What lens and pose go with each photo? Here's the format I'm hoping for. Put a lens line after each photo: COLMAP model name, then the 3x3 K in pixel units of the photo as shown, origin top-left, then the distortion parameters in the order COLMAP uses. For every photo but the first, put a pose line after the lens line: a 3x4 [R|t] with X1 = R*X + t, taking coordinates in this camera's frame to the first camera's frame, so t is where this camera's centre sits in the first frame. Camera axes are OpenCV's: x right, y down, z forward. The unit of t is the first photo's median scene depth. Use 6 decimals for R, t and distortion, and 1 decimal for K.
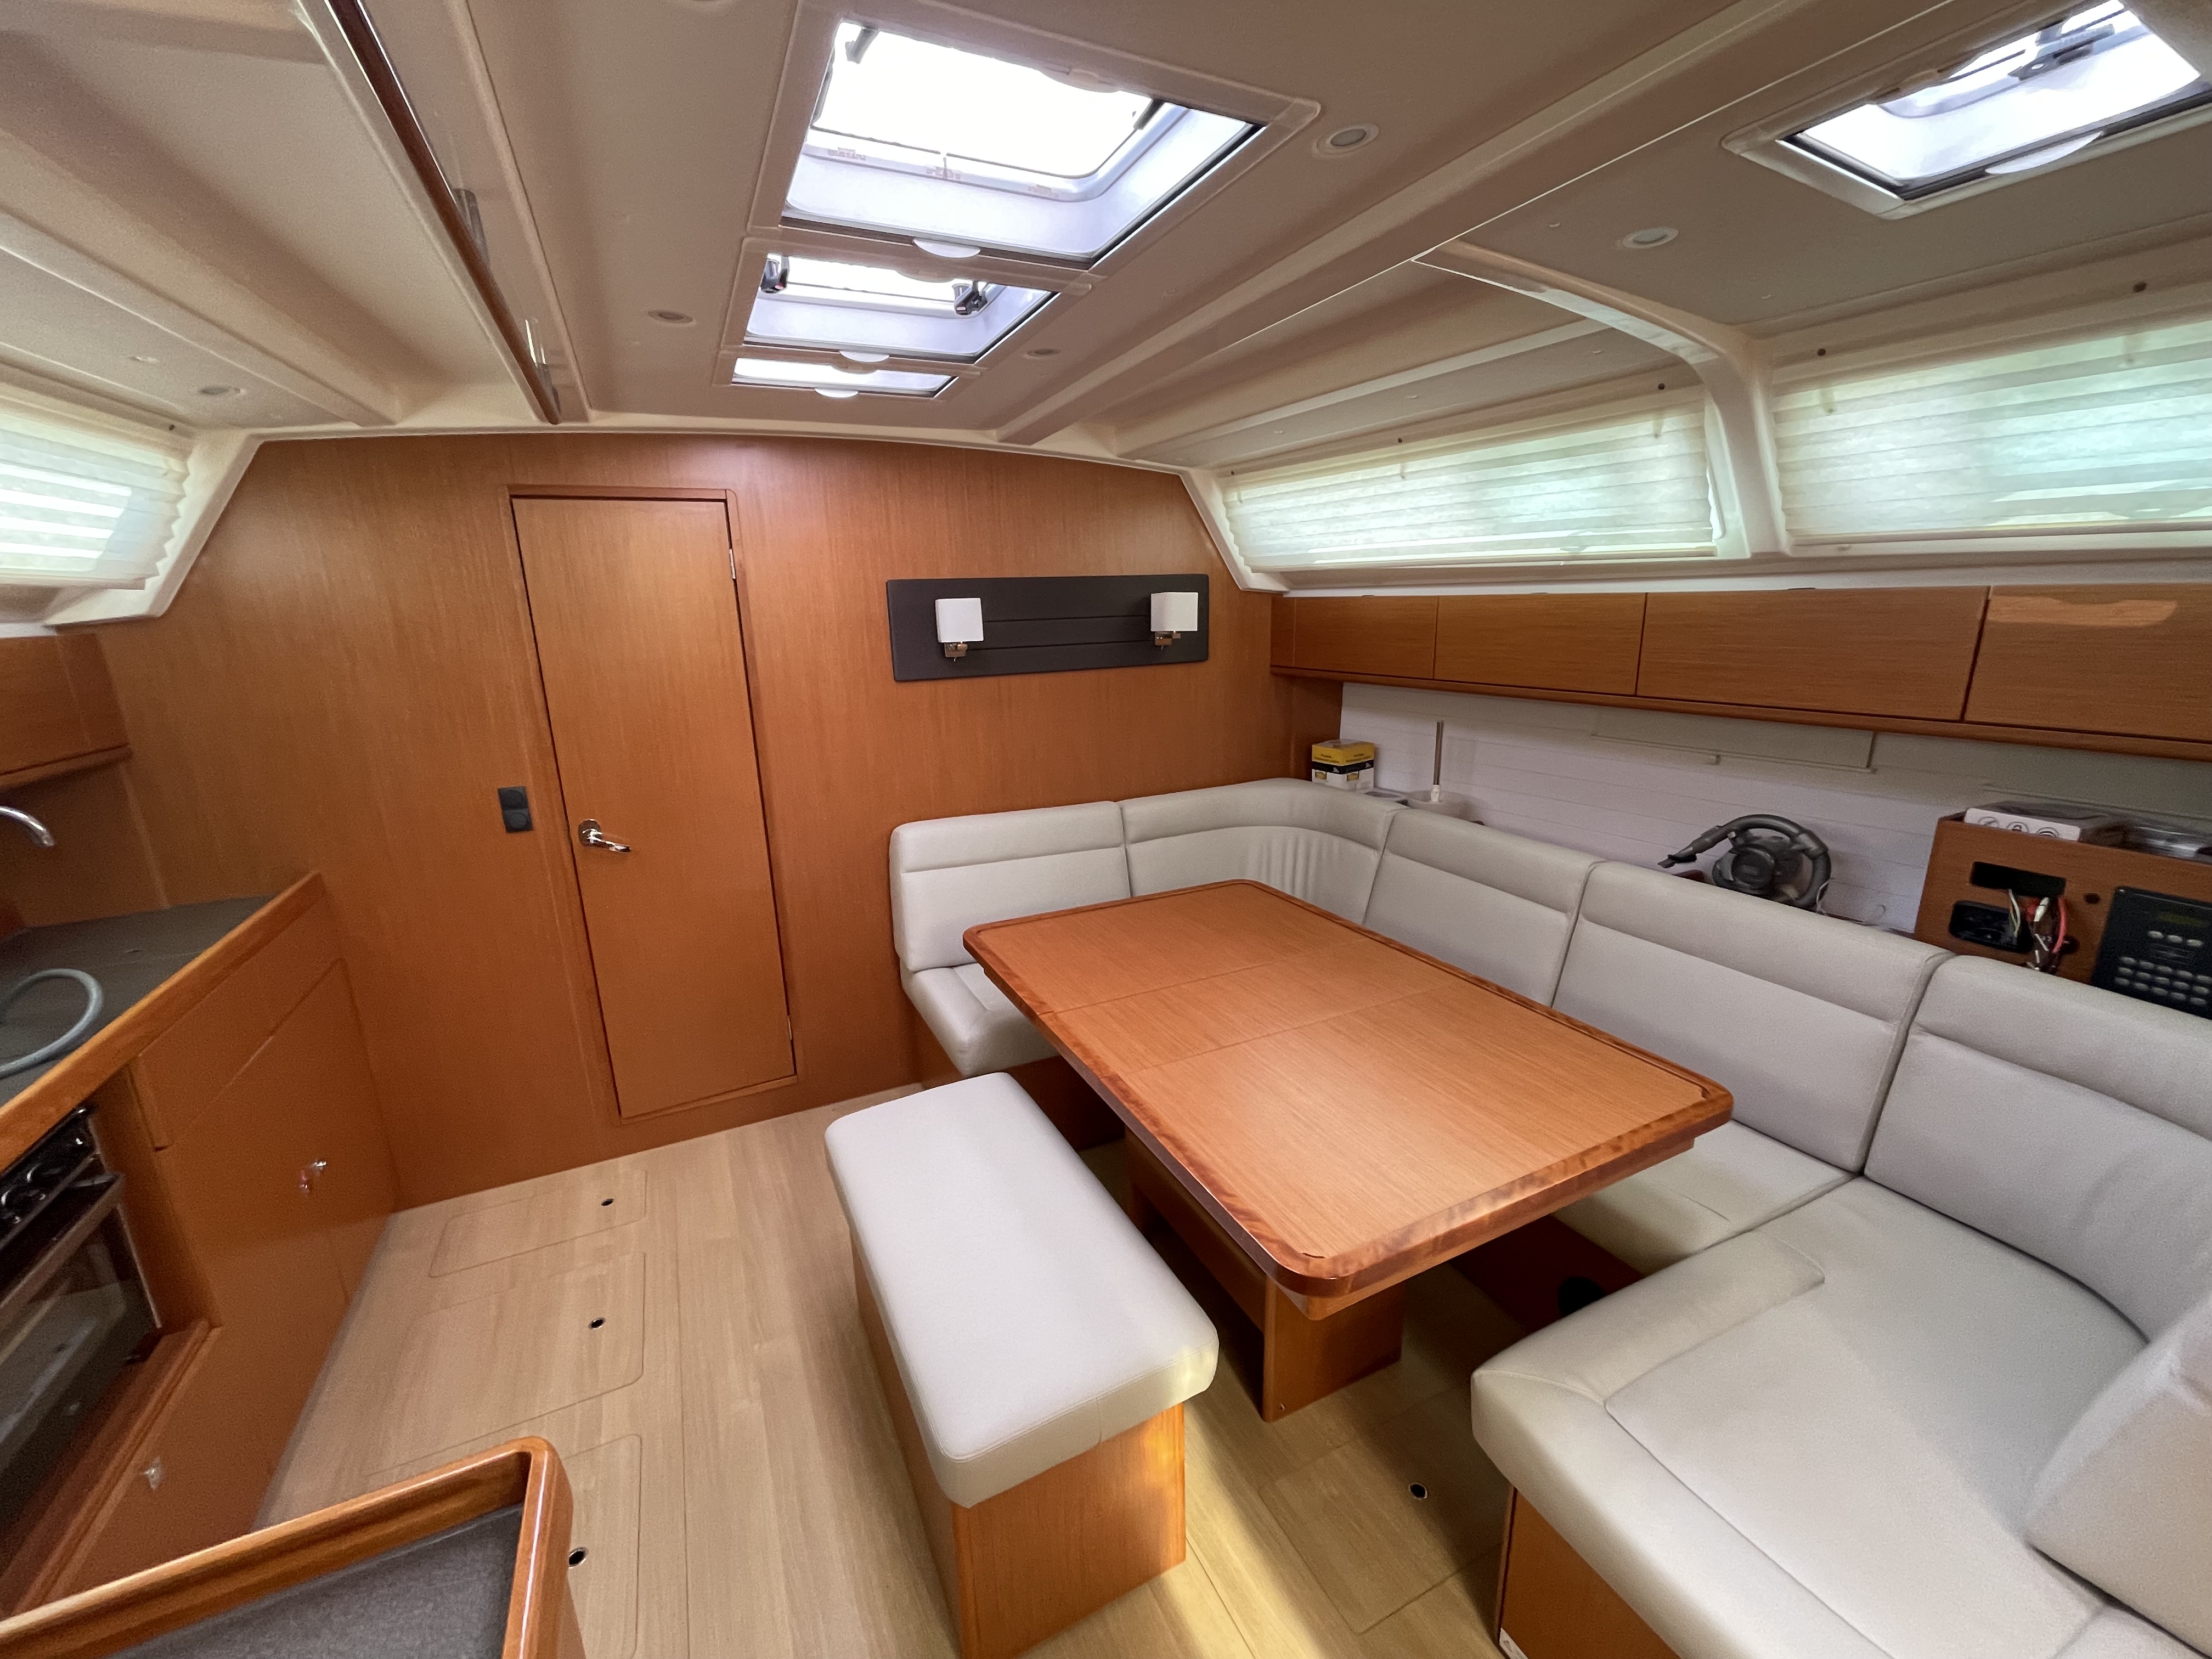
lens RADIAL K [[896.9, 0, 1096.7], [0, 896.9, 821.7], [0, 0, 1]] dist [-0.002296, 0.002674]
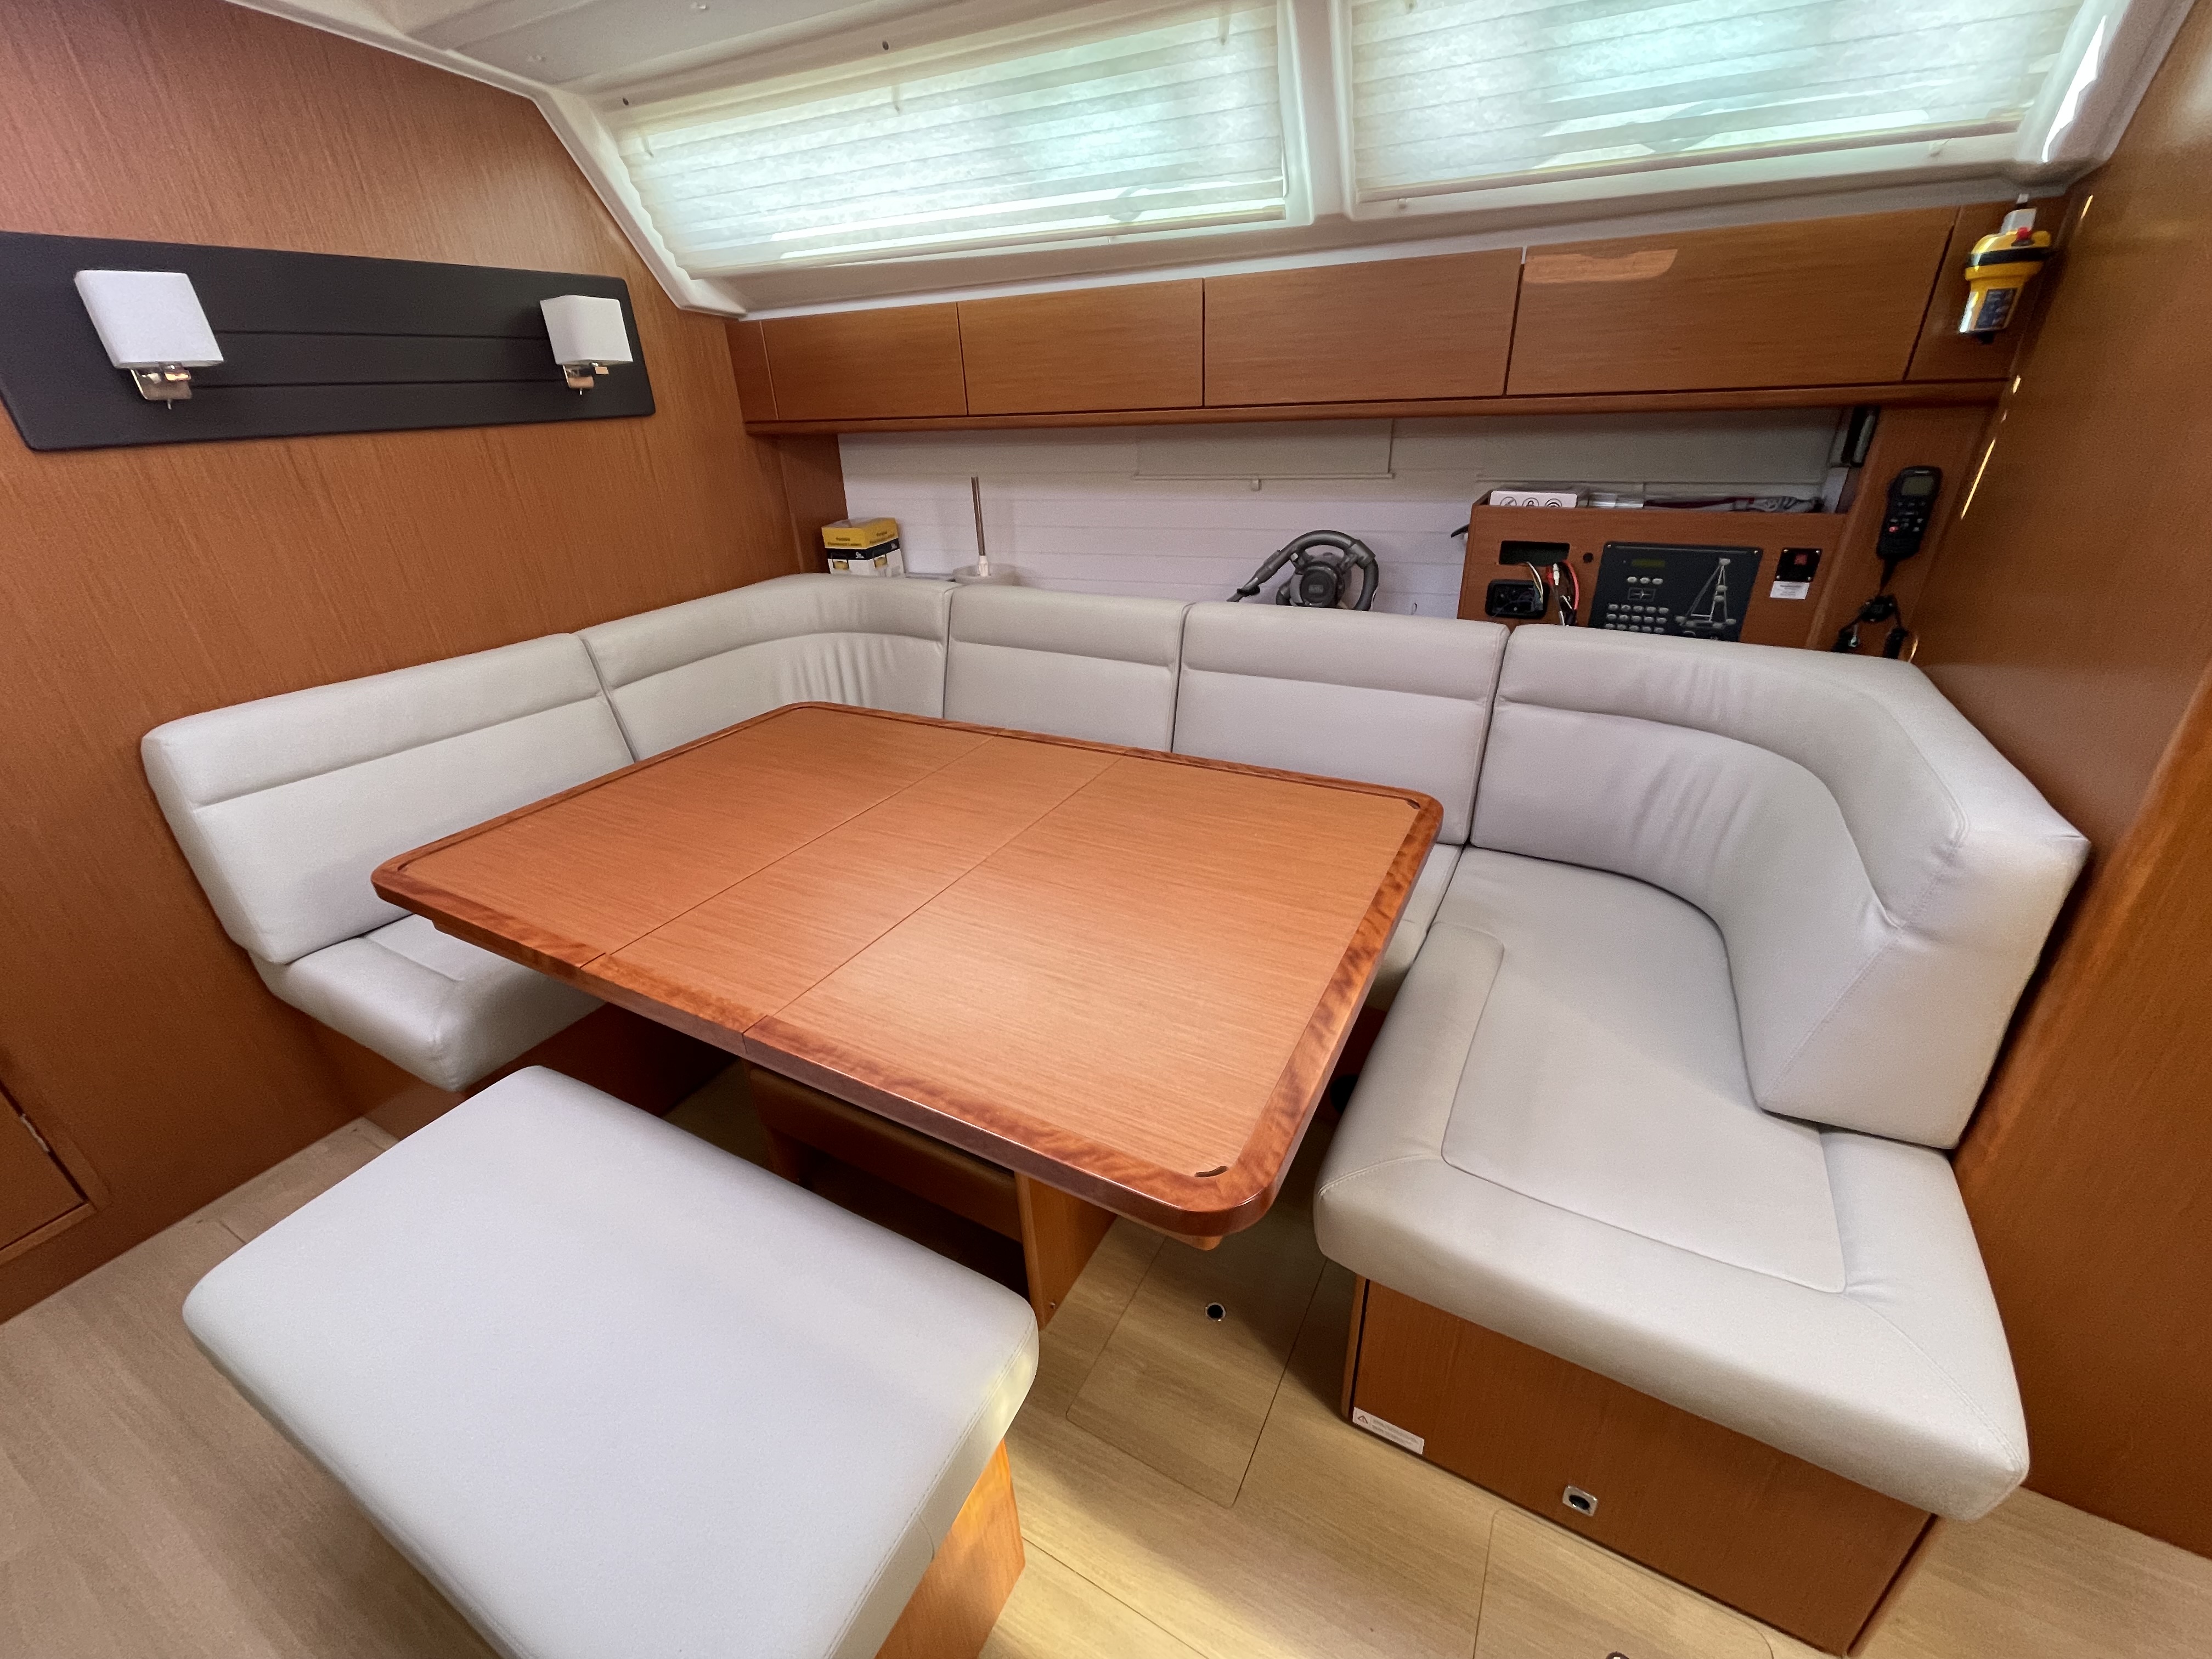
lens RADIAL K [[896.9, 0, 1096.7], [0, 896.9, 821.7], [0, 0, 1]] dist [-0.002296, 0.002674]
pose [[0.819164, -0.259282, 0.511609, -0.052226], [0.161513, 0.960170, 0.228006, 0.034489], [-0.550349, -0.104143, 0.828414, 0.266353]]
